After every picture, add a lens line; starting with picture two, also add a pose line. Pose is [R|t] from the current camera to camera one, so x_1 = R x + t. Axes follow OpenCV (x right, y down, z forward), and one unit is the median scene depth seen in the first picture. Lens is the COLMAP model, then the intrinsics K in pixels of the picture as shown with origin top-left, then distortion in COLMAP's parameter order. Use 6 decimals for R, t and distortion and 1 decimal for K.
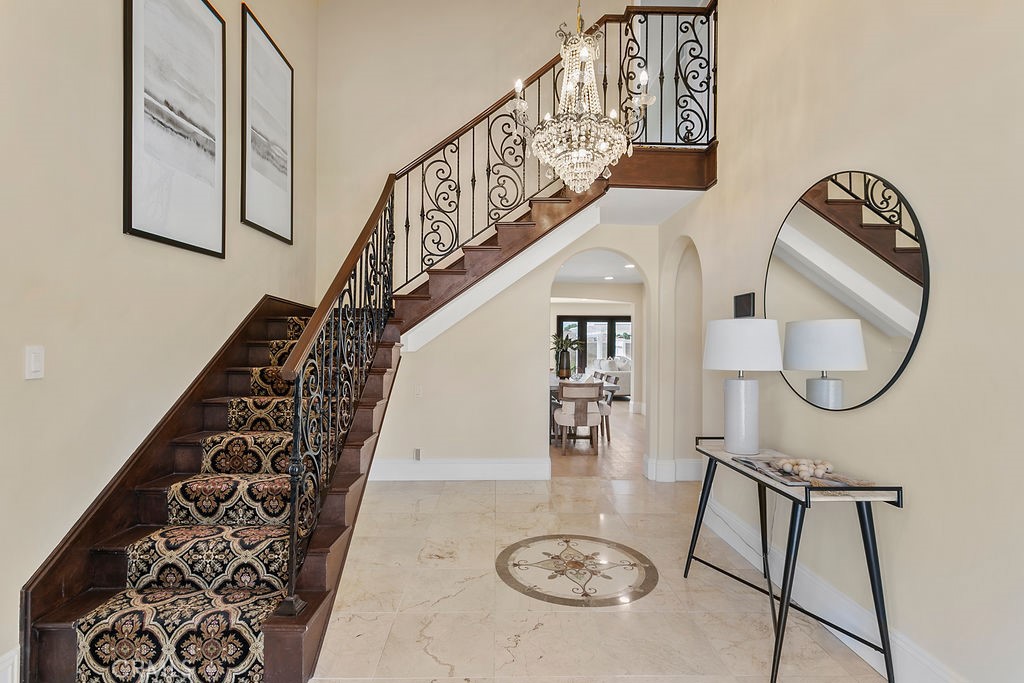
lens RADIAL K [[514.5, 0, 505.1], [0, 514.5, 335.9], [0, 0, 1]] dist [-0.000580, 0.000658]
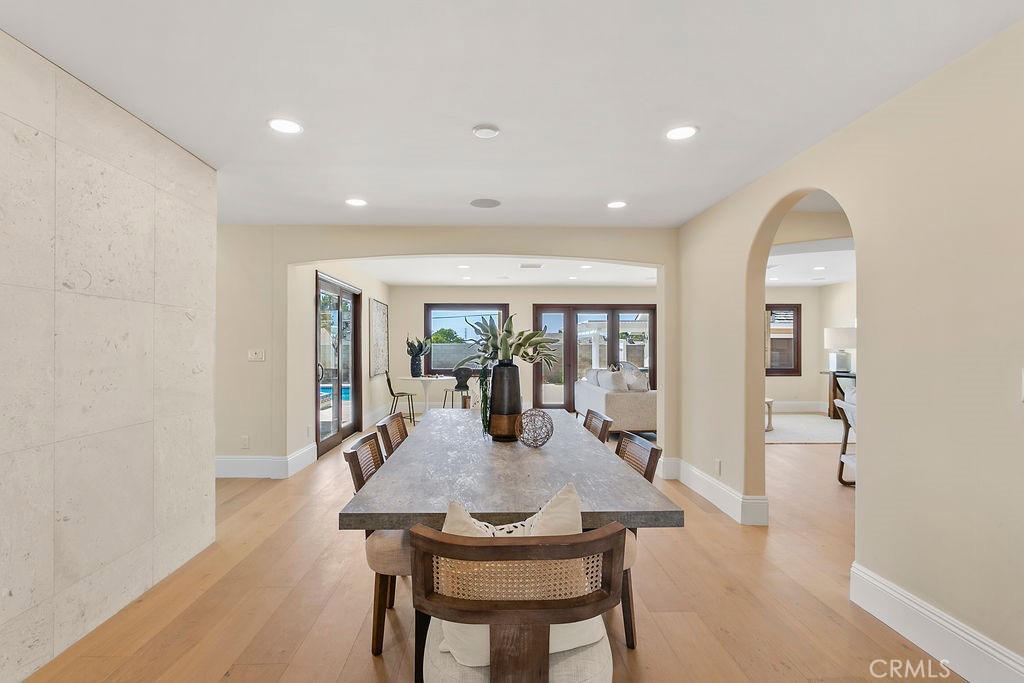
lens RADIAL K [[525.2, 0, 504.5], [0, 525.2, 345.2], [0, 0, 1]] dist [-0.012651, 0.000440]
pose [[0.999890, -0.005555, 0.013765, 0.063071], [0.005409, 0.999929, 0.010623, 0.006505], [-0.013823, -0.010548, 0.999849, 0.357690]]
